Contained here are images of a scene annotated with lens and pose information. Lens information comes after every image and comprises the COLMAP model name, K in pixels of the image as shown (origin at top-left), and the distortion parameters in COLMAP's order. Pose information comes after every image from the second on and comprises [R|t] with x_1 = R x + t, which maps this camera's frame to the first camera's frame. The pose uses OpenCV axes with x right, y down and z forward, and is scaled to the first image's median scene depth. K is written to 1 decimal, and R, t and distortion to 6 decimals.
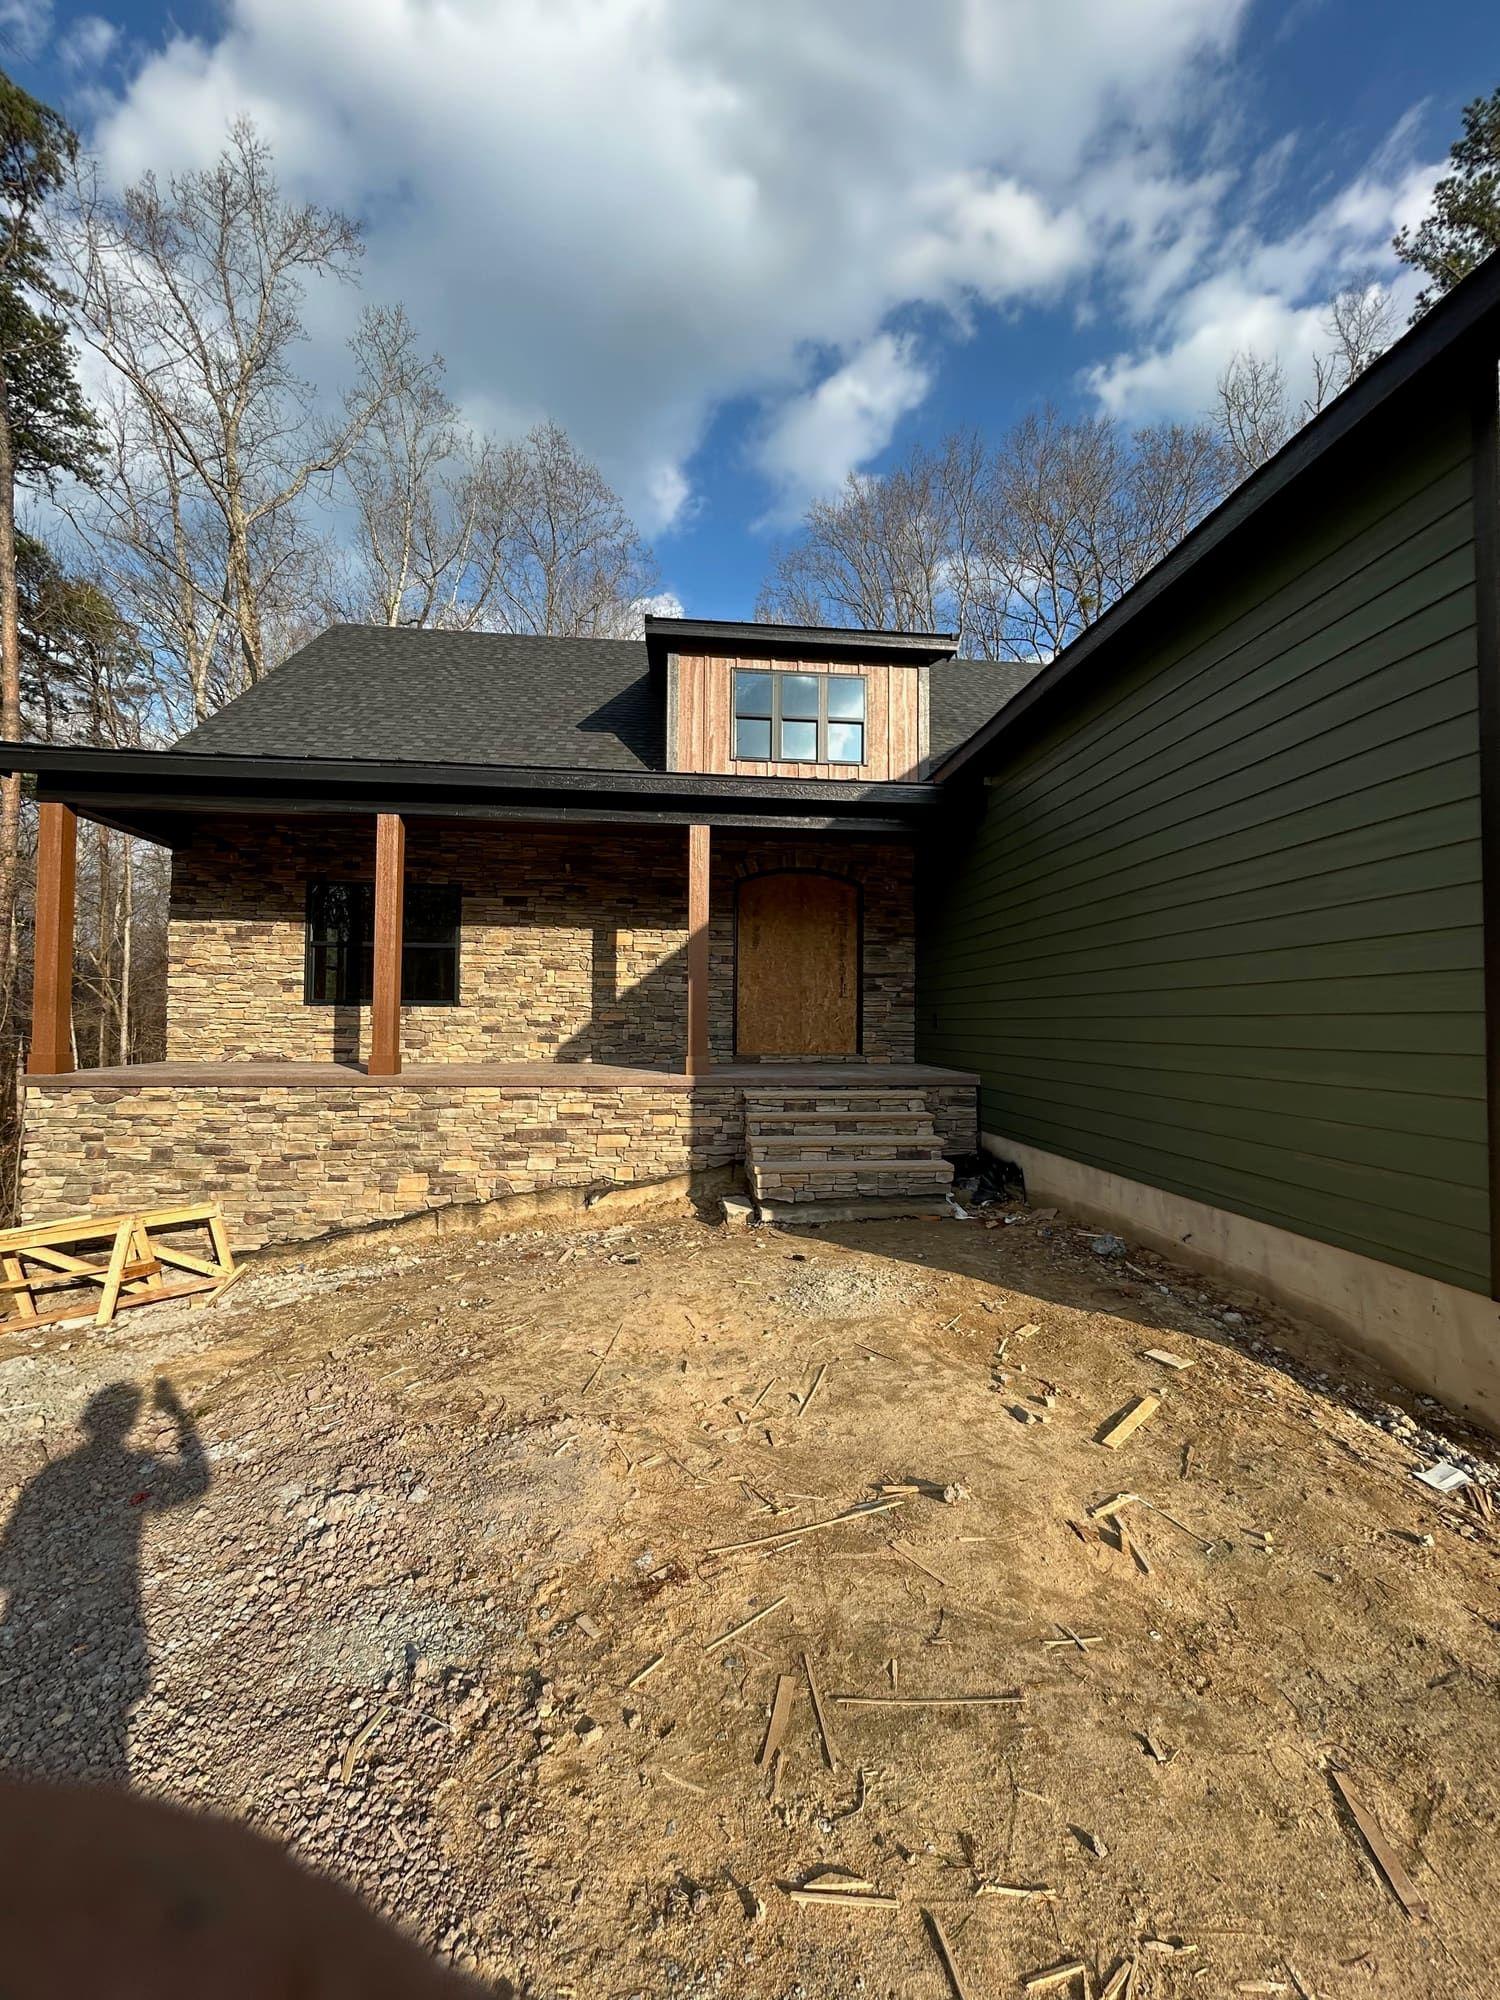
lens RADIAL K [[800.1, 0, 750.0], [0, 800.1, 1000.0], [0, 0, 1]] dist [-0.003889, 0.000113]
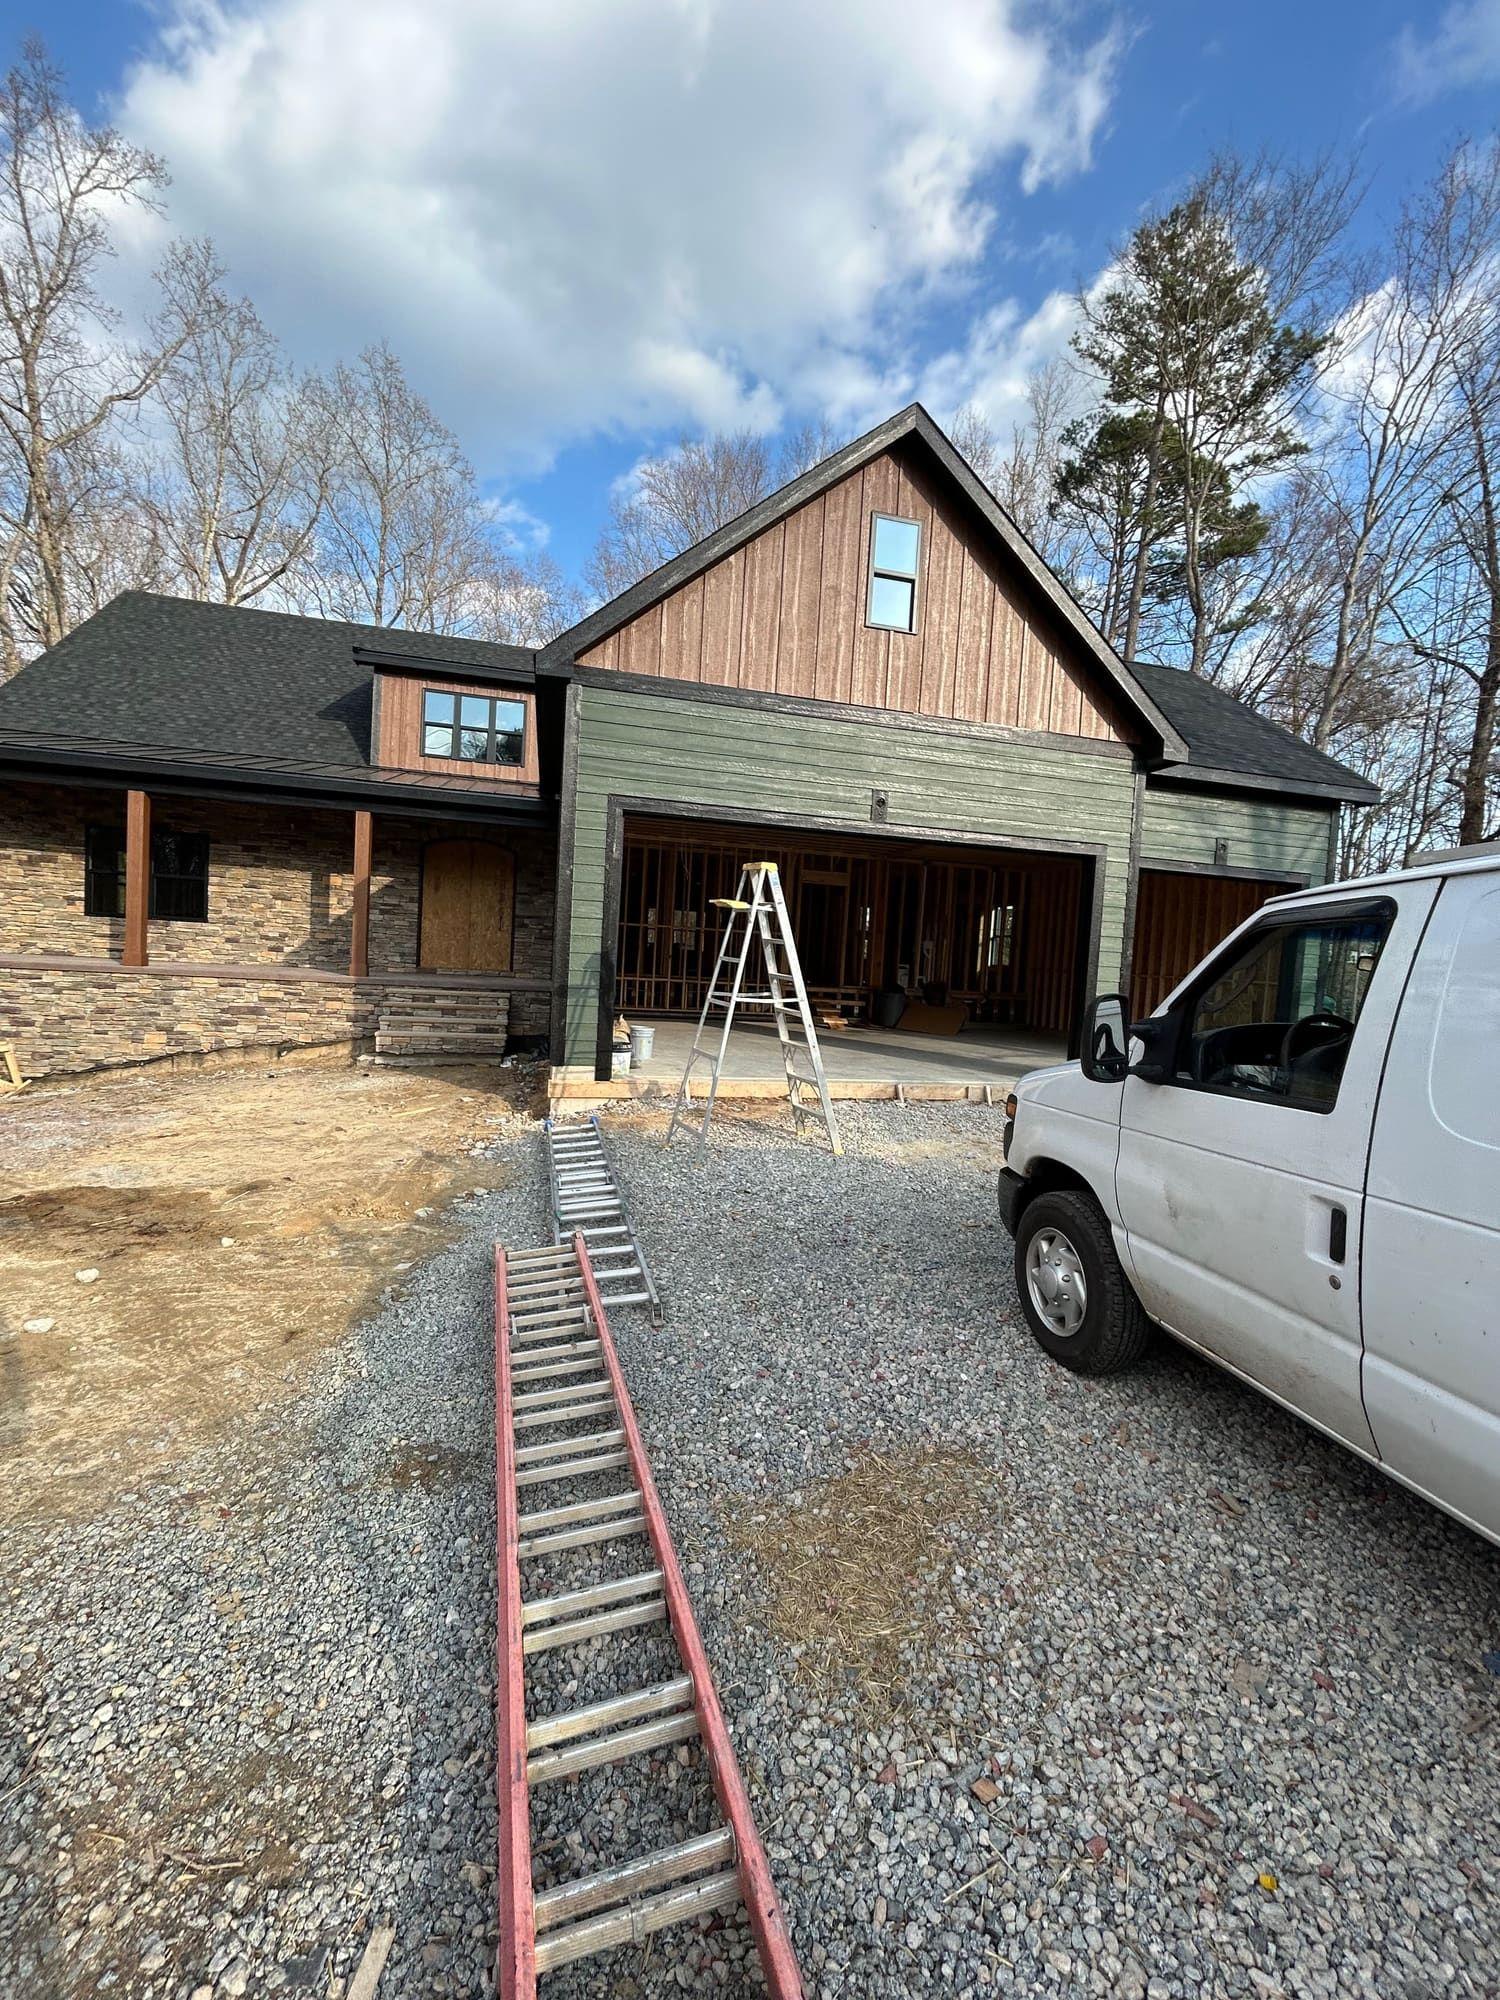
lens RADIAL K [[793.4, 0, 749.4], [0, 793.4, 999.2], [0, 0, 1]] dist [-0.002188, -0.000861]
pose [[0.988826, 0.042738, 0.142818, 0.395350], [-0.055119, 0.994949, 0.083894, -0.028328], [-0.138511, -0.090828, 0.986187, -0.528868]]
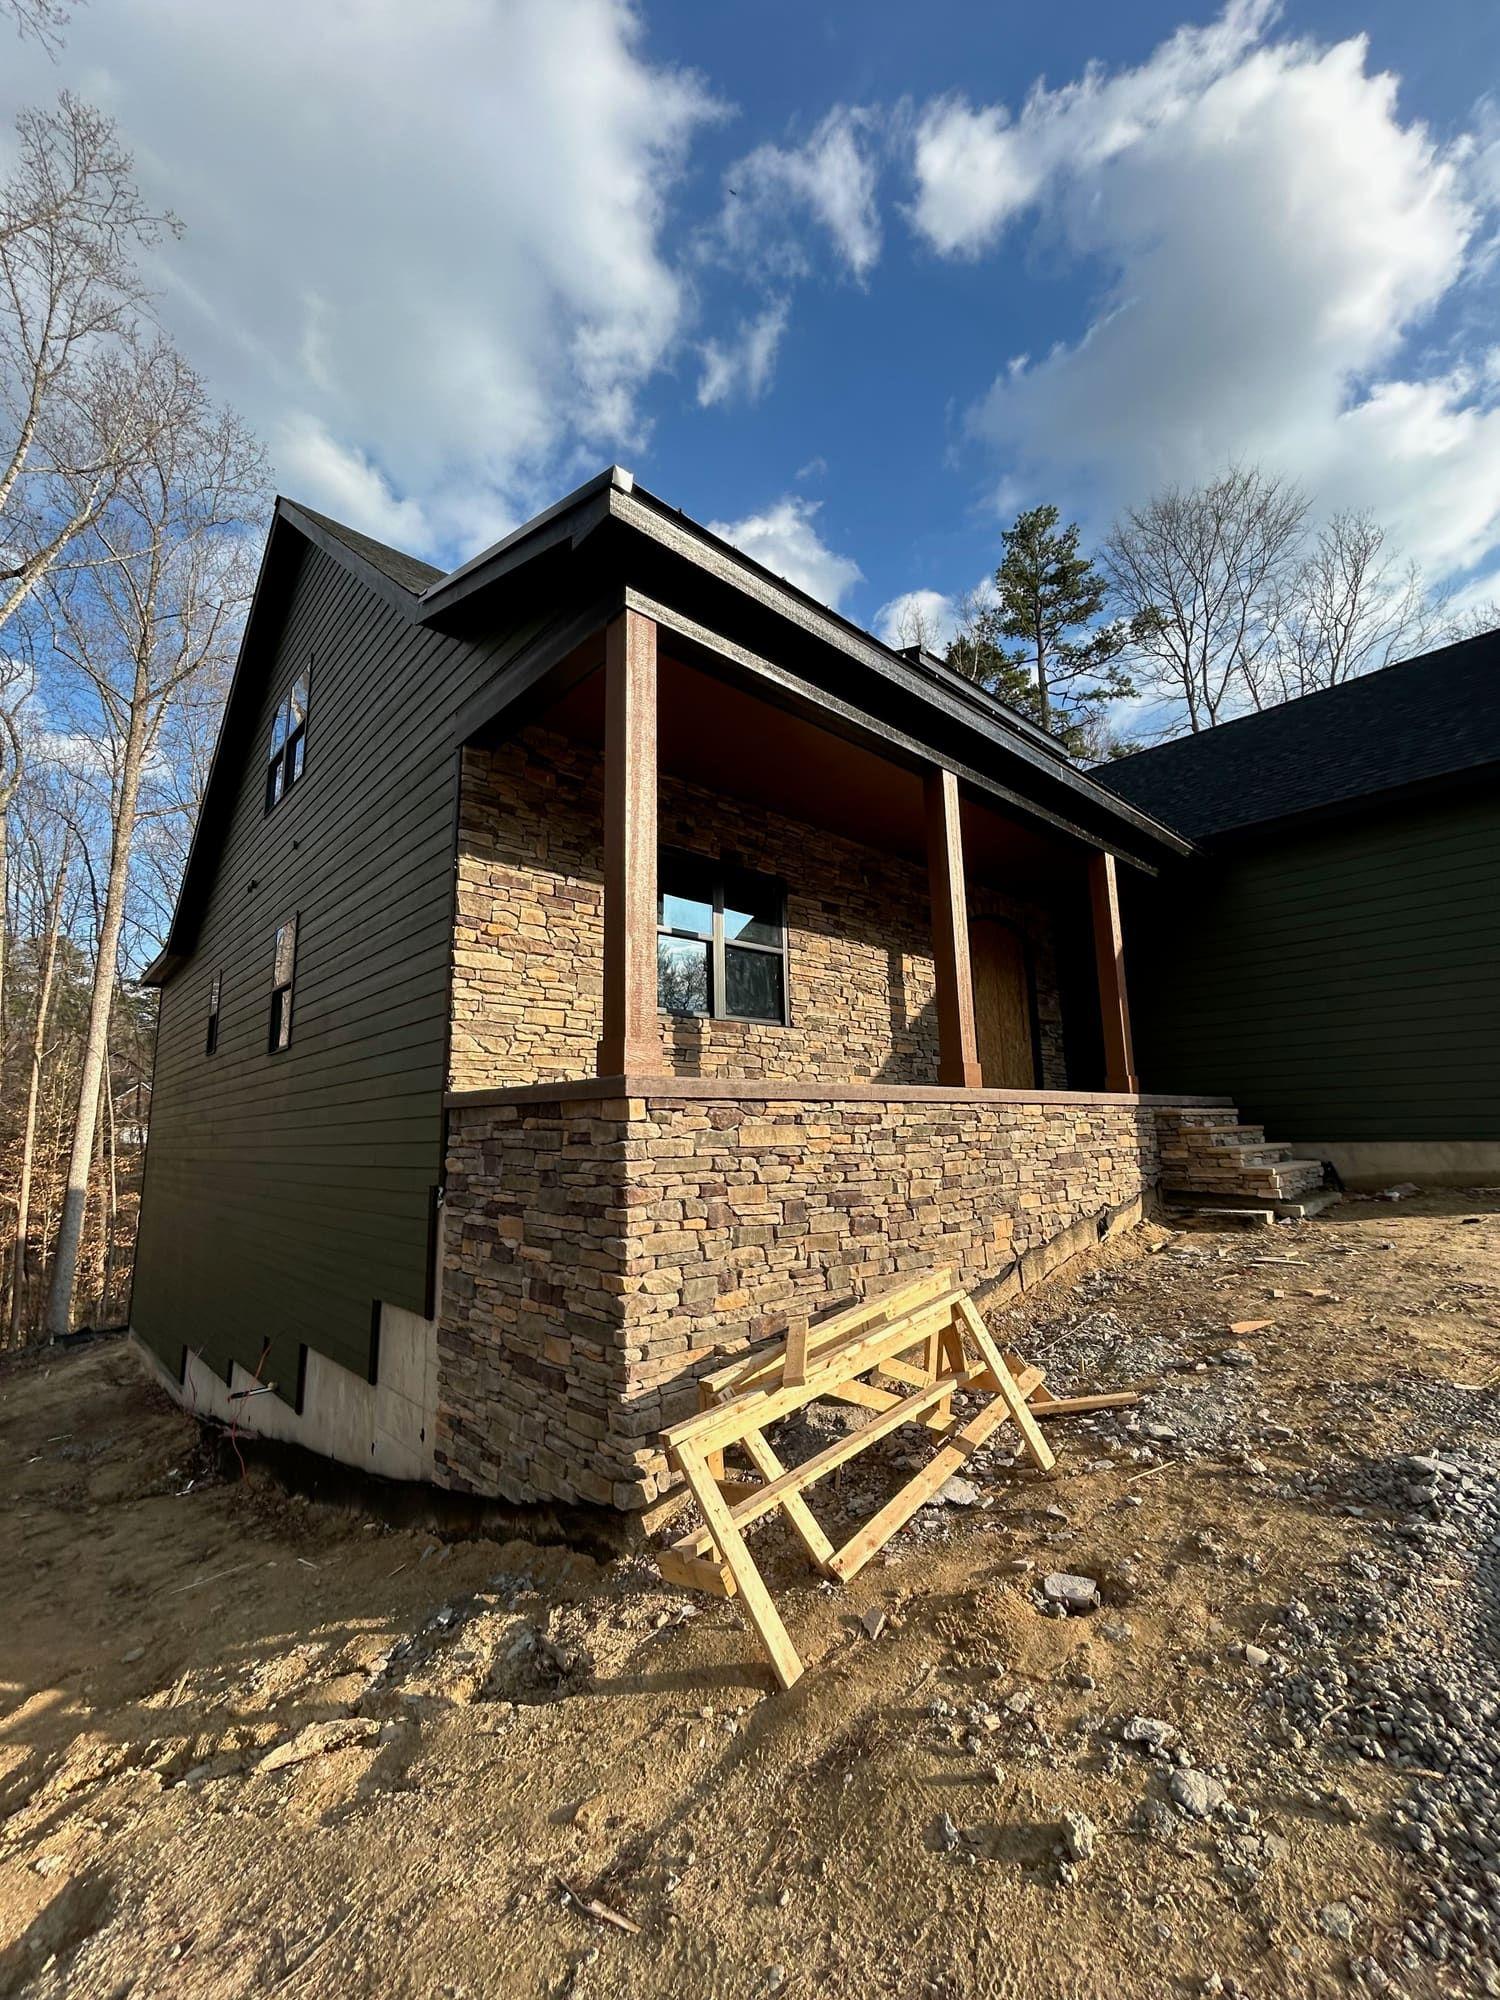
lens RADIAL K [[800.1, 0, 750.0], [0, 800.1, 1000.0], [0, 0, 1]] dist [-0.003889, 0.000113]
pose [[0.800661, 0.071895, 0.594789, -0.898314], [0.010183, 0.990997, -0.133495, 0.089489], [-0.599031, 0.112941, 0.792720, 0.405404]]
